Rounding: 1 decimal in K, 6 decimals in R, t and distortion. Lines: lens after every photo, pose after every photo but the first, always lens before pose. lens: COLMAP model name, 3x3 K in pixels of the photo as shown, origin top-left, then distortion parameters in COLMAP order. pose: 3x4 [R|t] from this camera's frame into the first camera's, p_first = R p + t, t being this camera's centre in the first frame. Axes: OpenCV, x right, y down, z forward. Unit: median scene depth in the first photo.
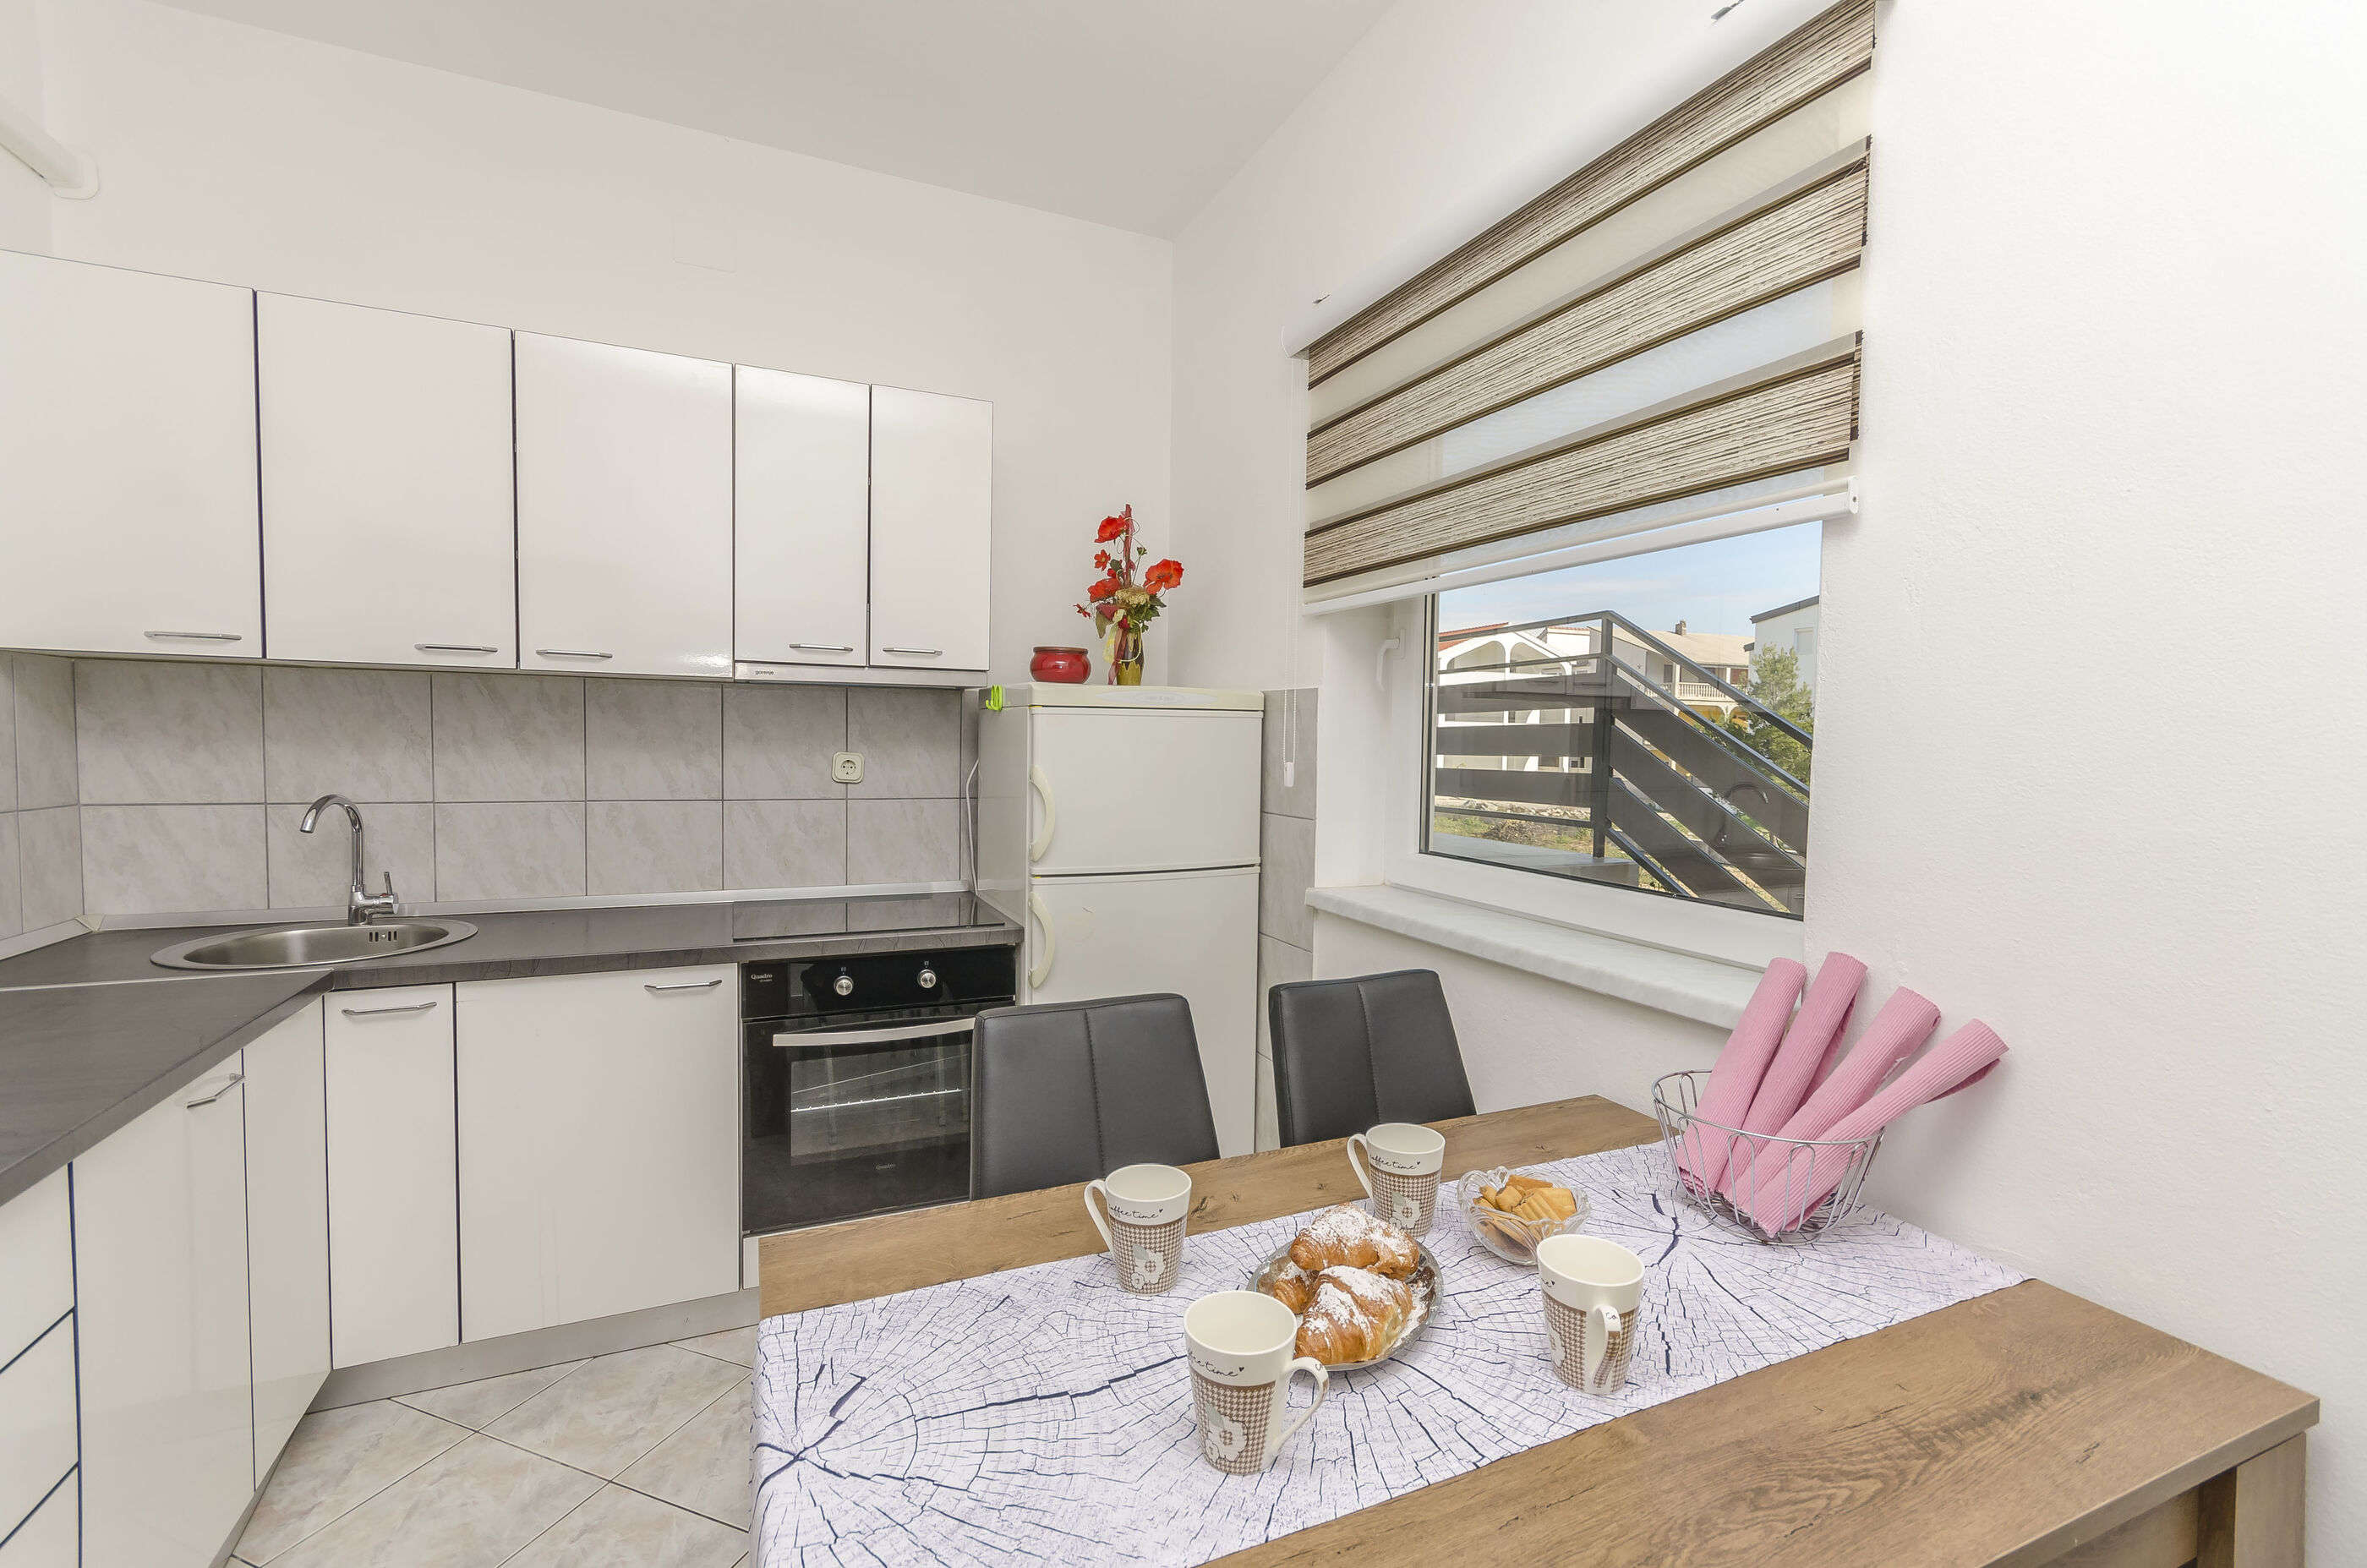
lens RADIAL K [[1024.9, 0, 1191.2], [0, 1024.9, 800.6], [0, 0, 1]] dist [0.004217, 0.000650]
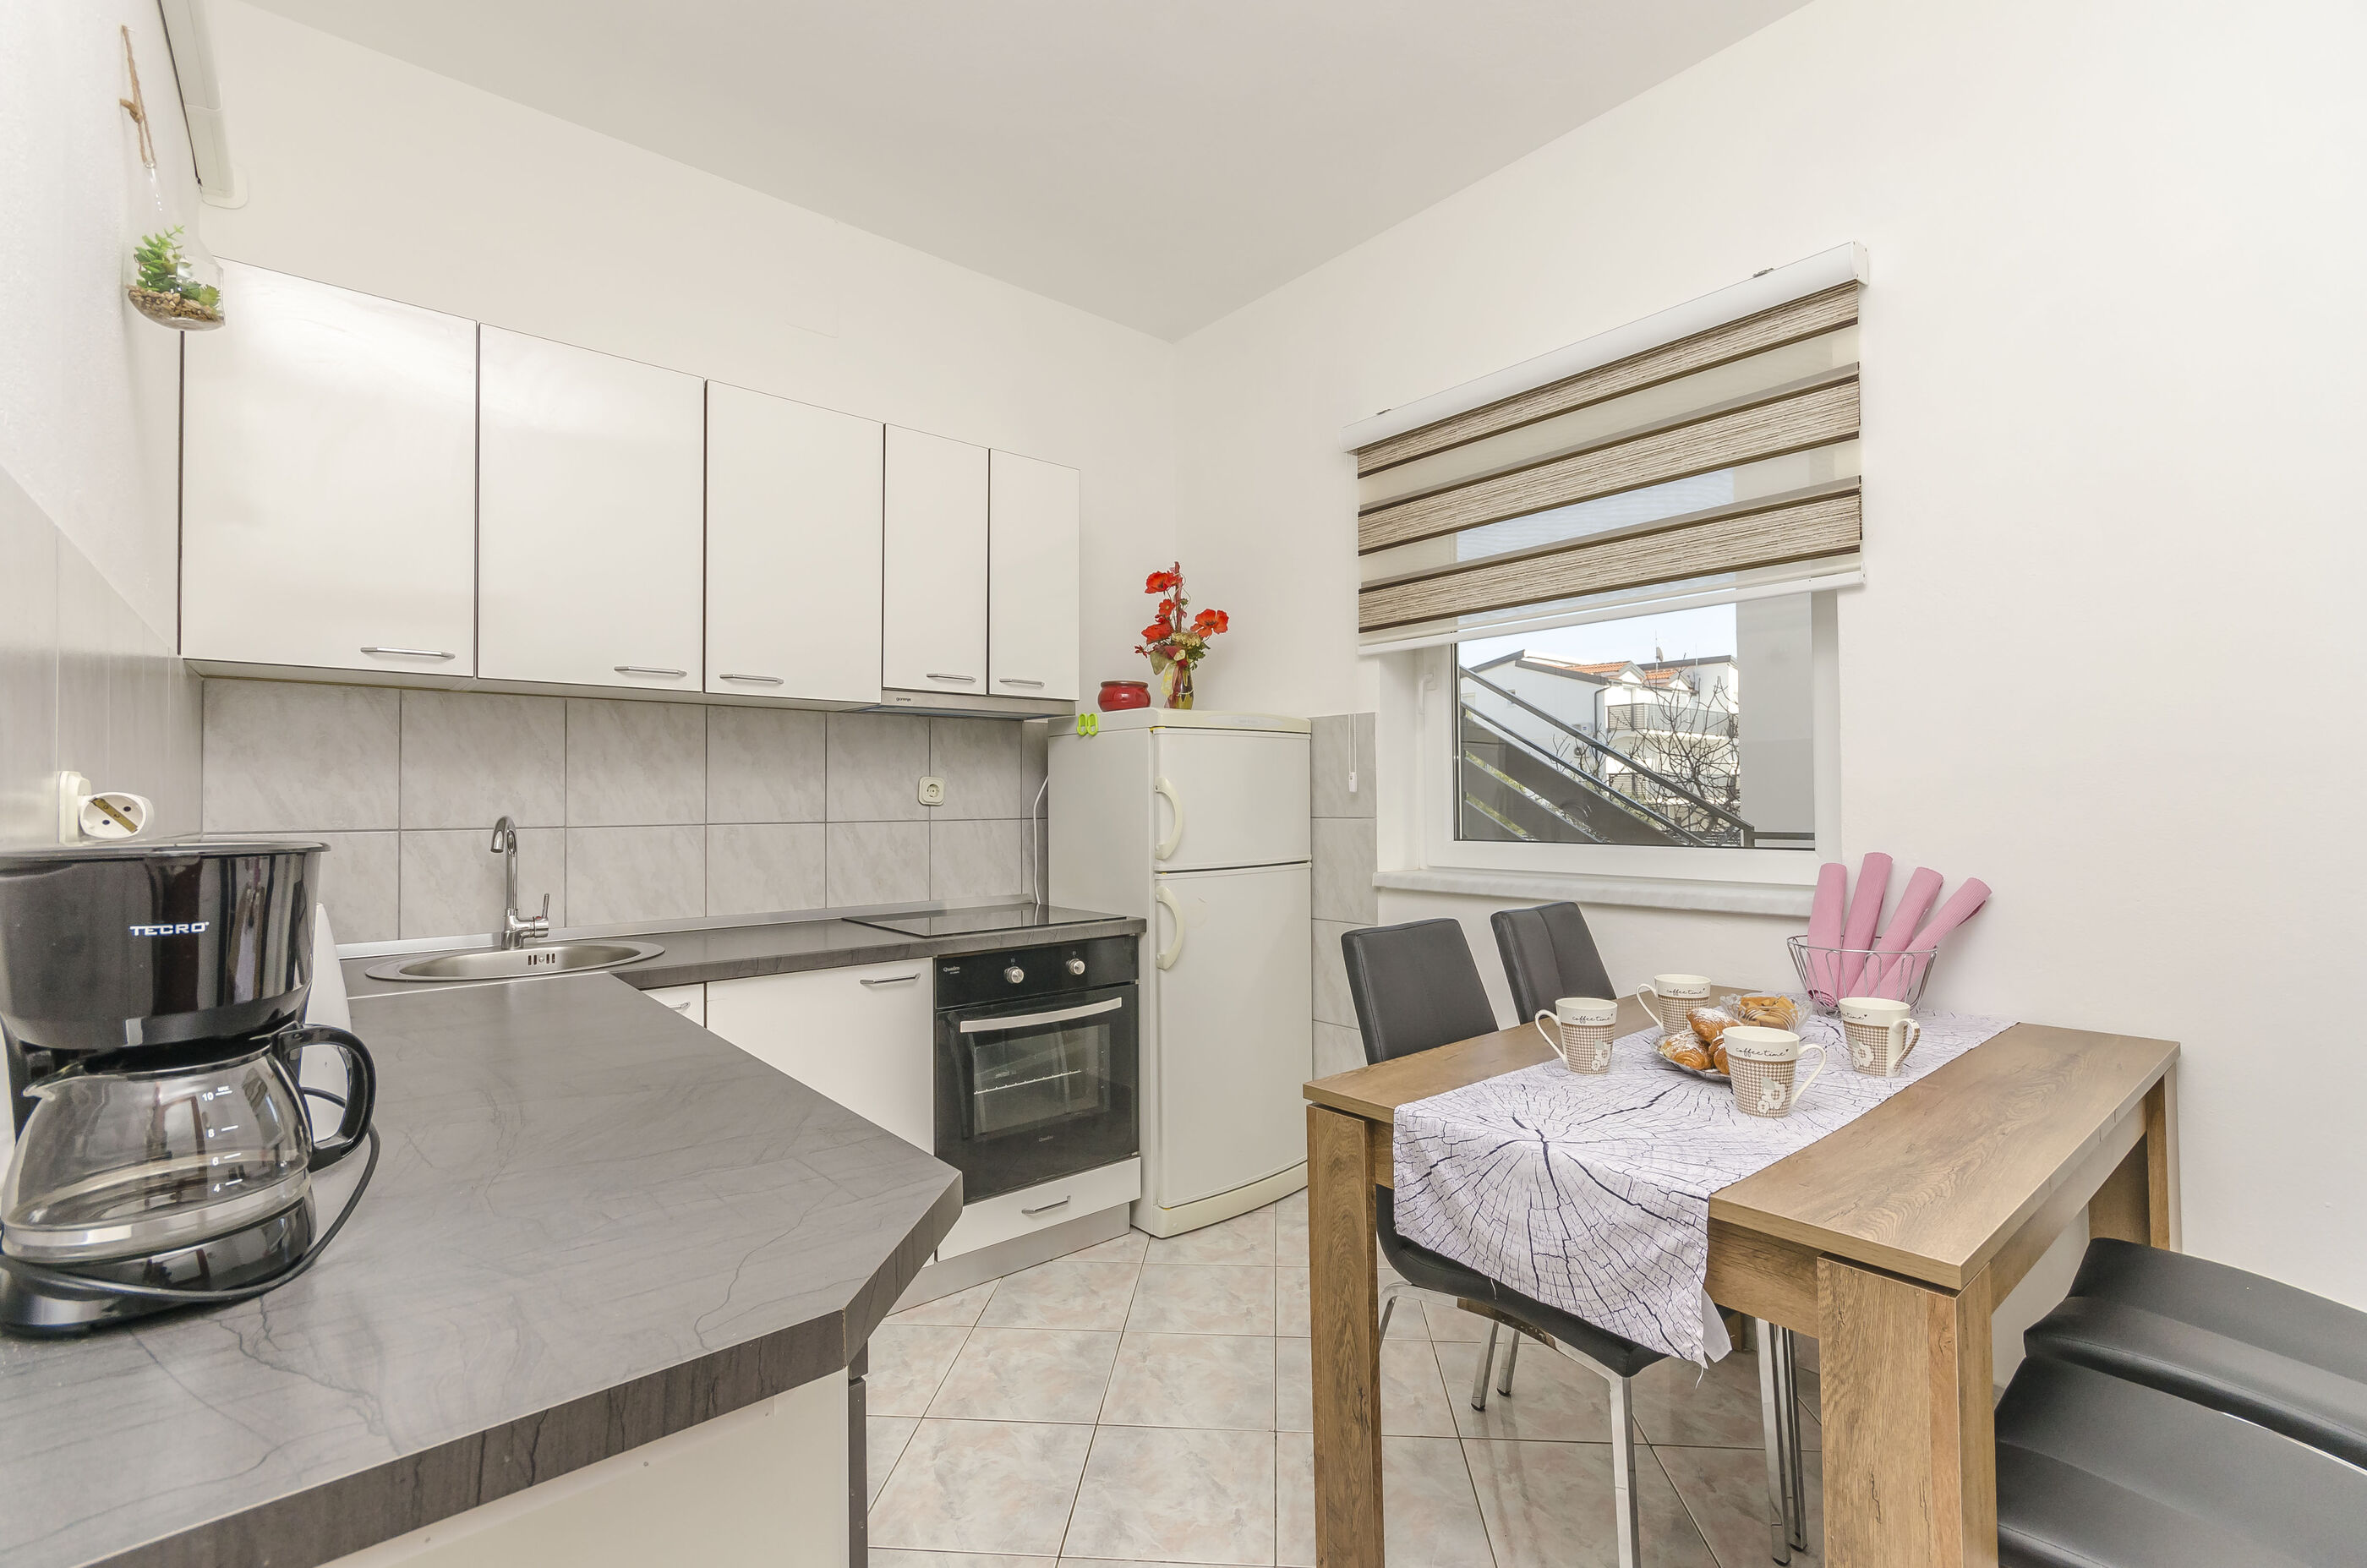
lens RADIAL K [[1024.9, 0, 1191.2], [0, 1024.9, 800.6], [0, 0, 1]] dist [0.004217, 0.000650]
pose [[0.959427, -0.024367, 0.280902, -0.446455], [0.042081, 0.997475, -0.057201, 0.060700], [-0.278799, 0.066701, 0.958030, -0.132237]]
